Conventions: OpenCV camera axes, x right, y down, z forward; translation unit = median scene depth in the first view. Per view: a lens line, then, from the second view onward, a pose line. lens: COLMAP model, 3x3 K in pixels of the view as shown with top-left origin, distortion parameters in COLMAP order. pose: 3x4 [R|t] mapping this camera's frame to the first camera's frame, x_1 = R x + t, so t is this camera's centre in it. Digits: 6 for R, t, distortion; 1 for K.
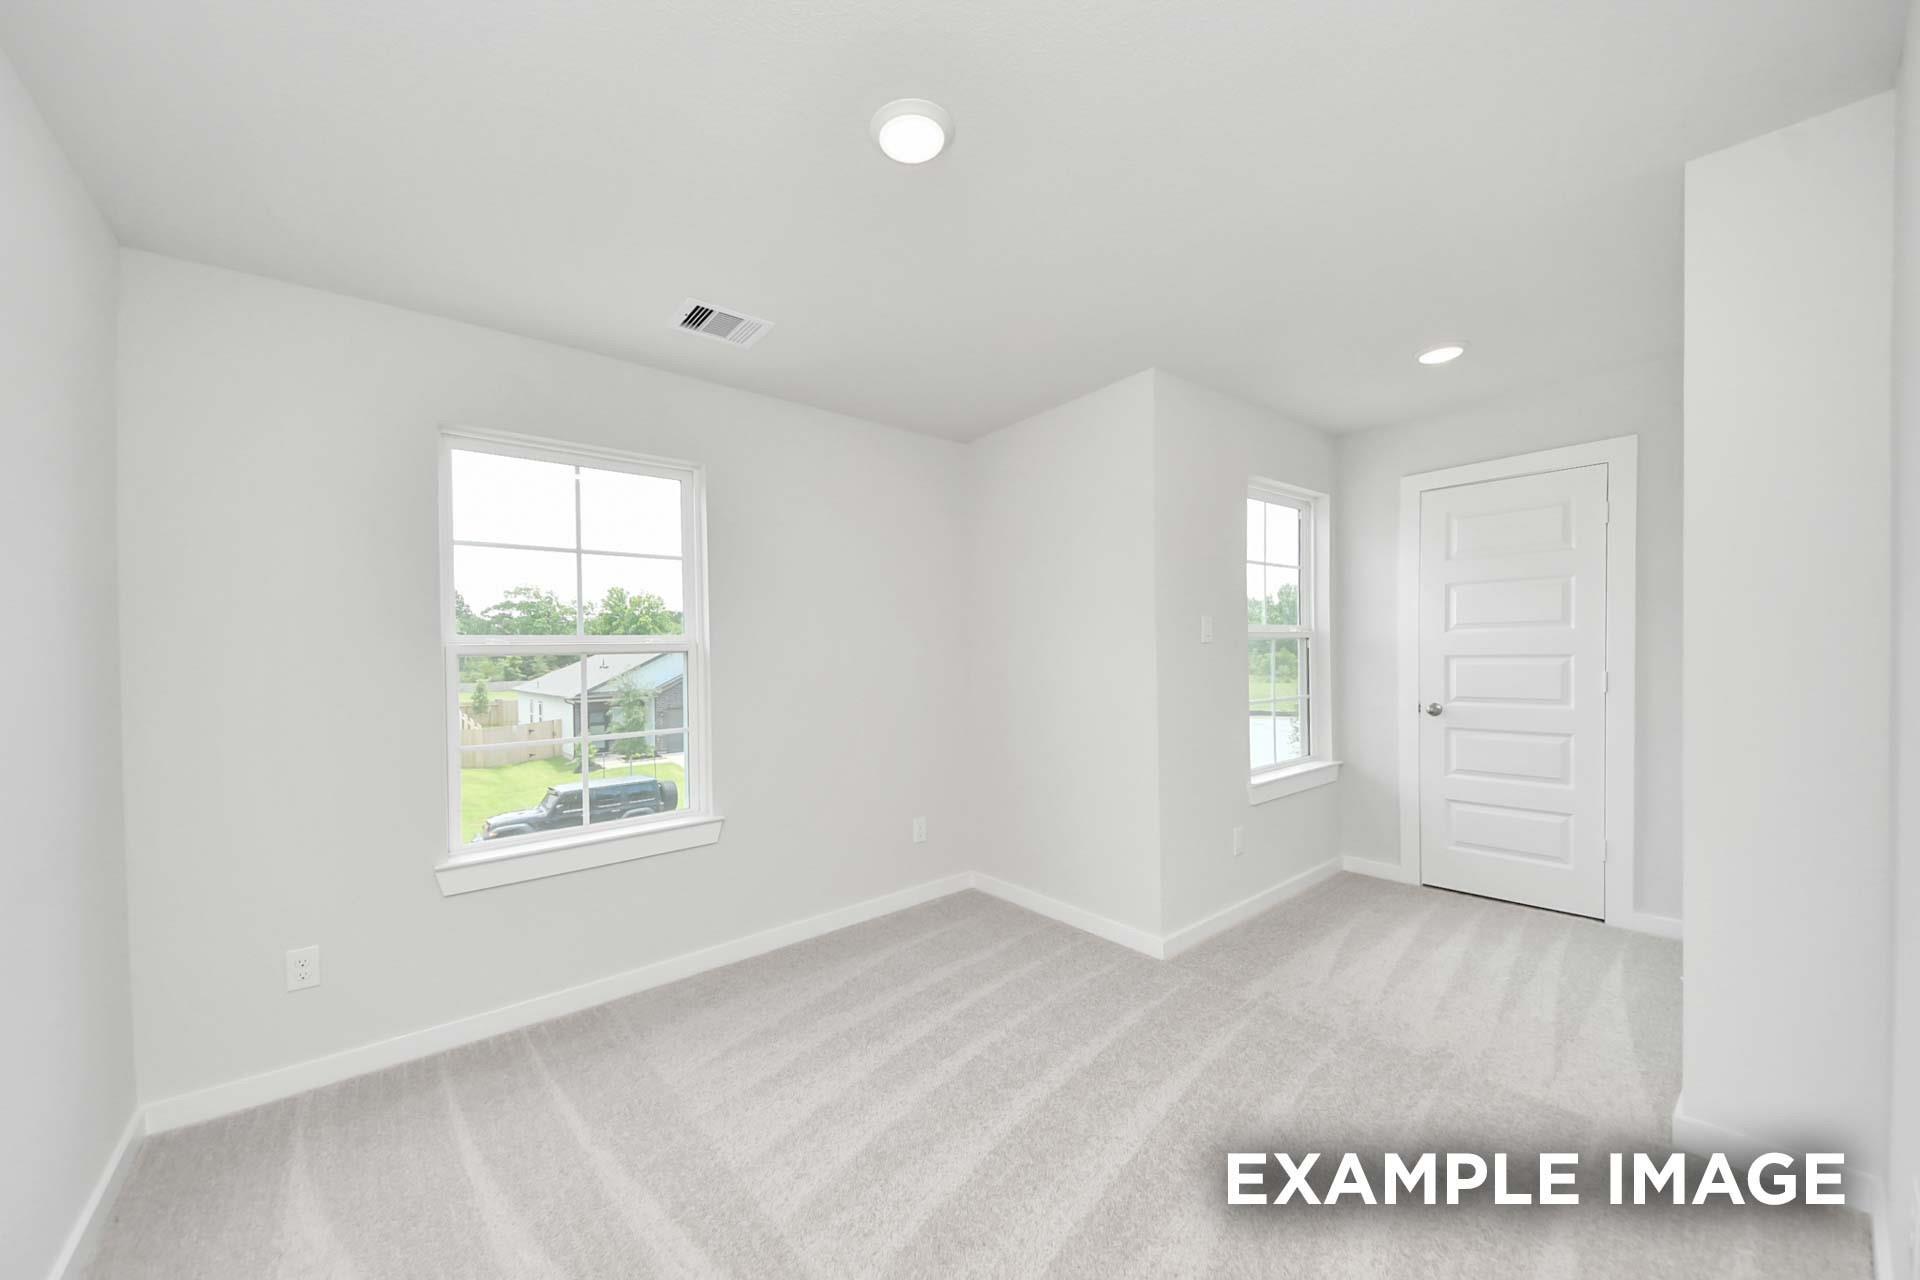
lens RADIAL K [[709.9, 0, 945.0], [0, 709.9, 649.1], [0, 0, 1]] dist [-0.002491, -0.000643]
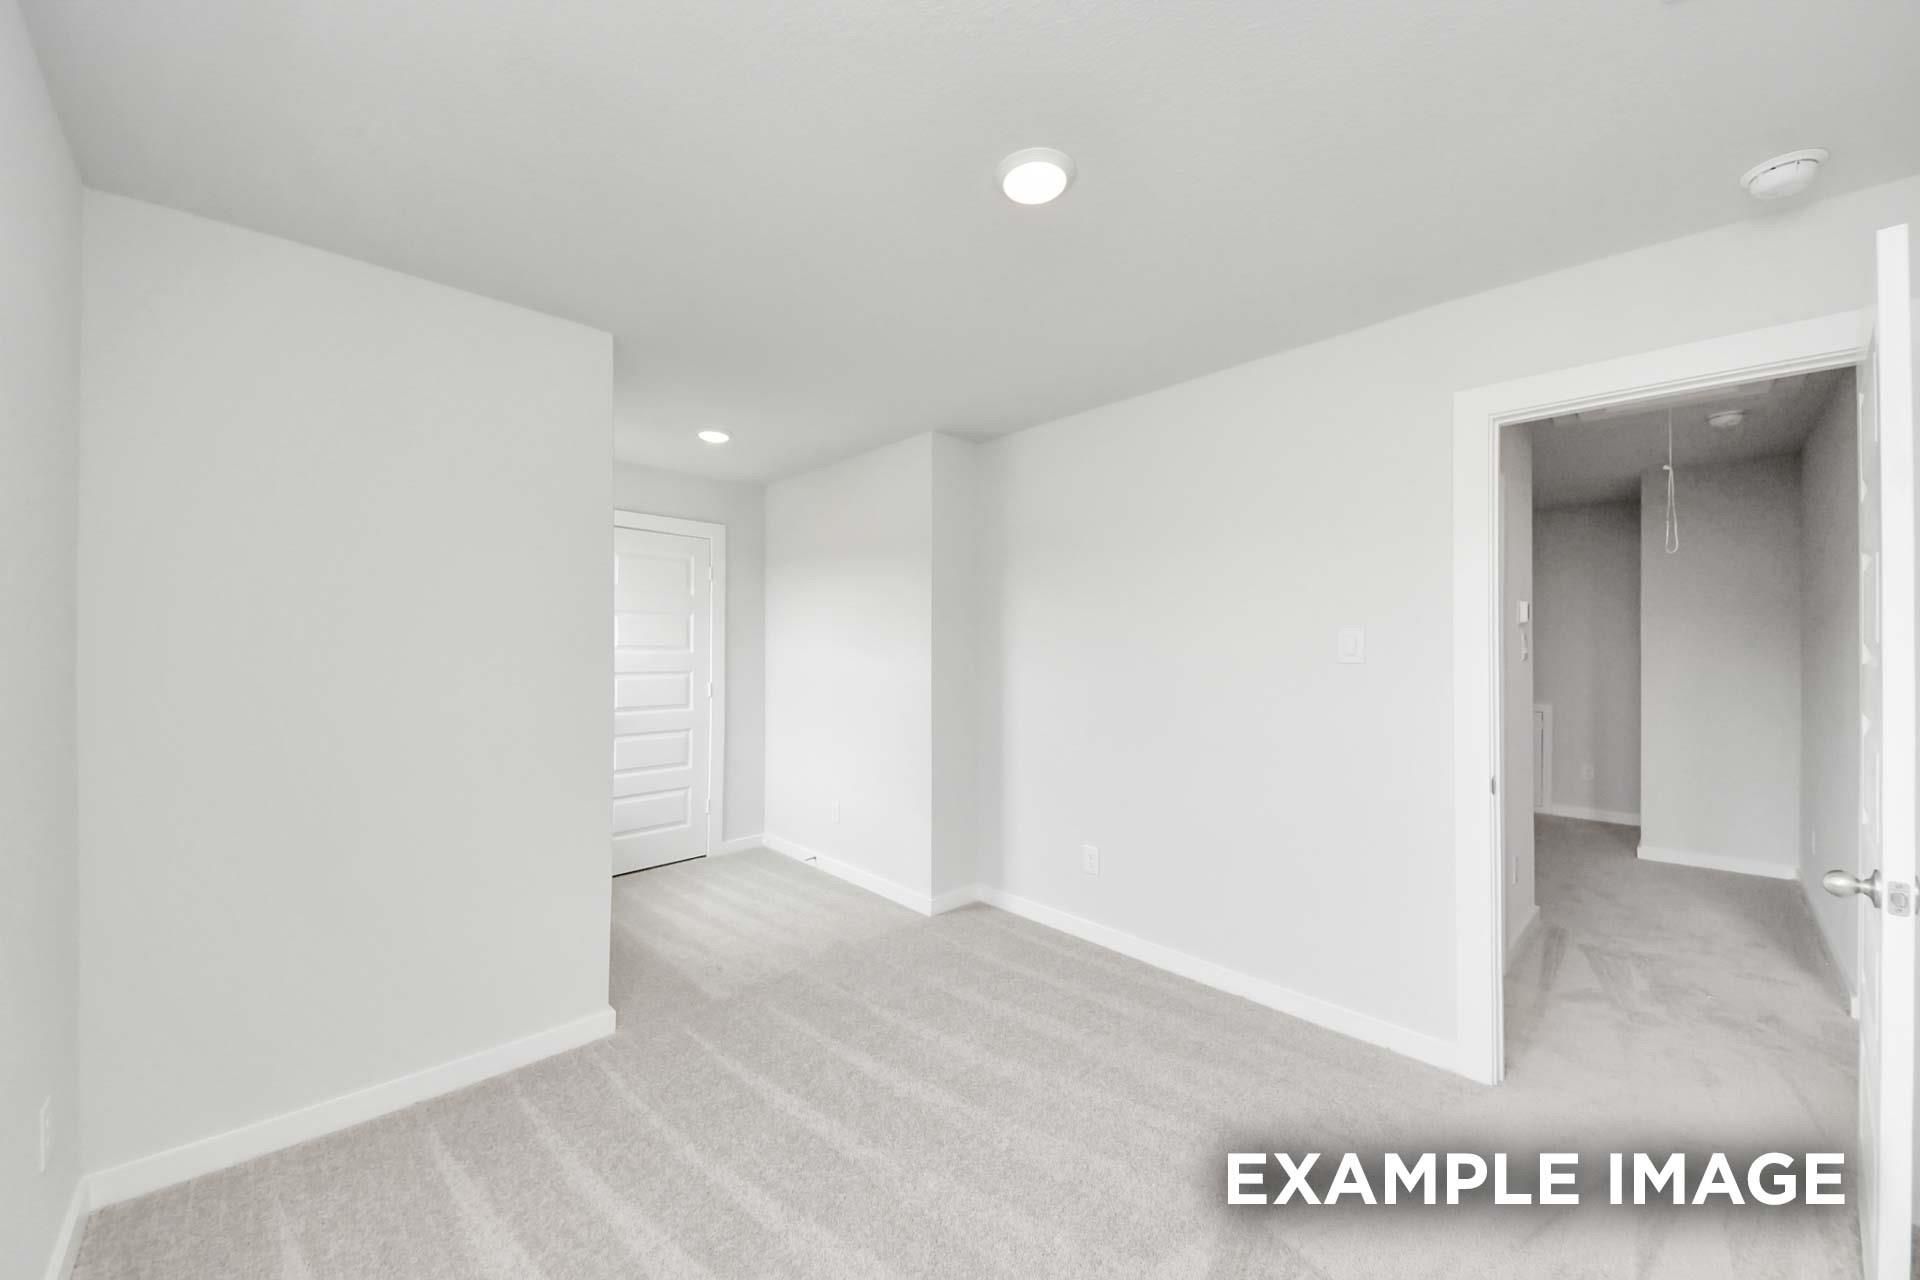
lens RADIAL K [[709.9, 0, 952.2], [0, 709.9, 657.0], [0, 0, 1]] dist [-0.002491, -0.000643]
pose [[-0.090956, 0.006452, 0.995834, -0.571925], [-0.000861, 0.999978, -0.006557, -0.011505], [-0.995855, -0.001454, -0.090948, 0.649211]]
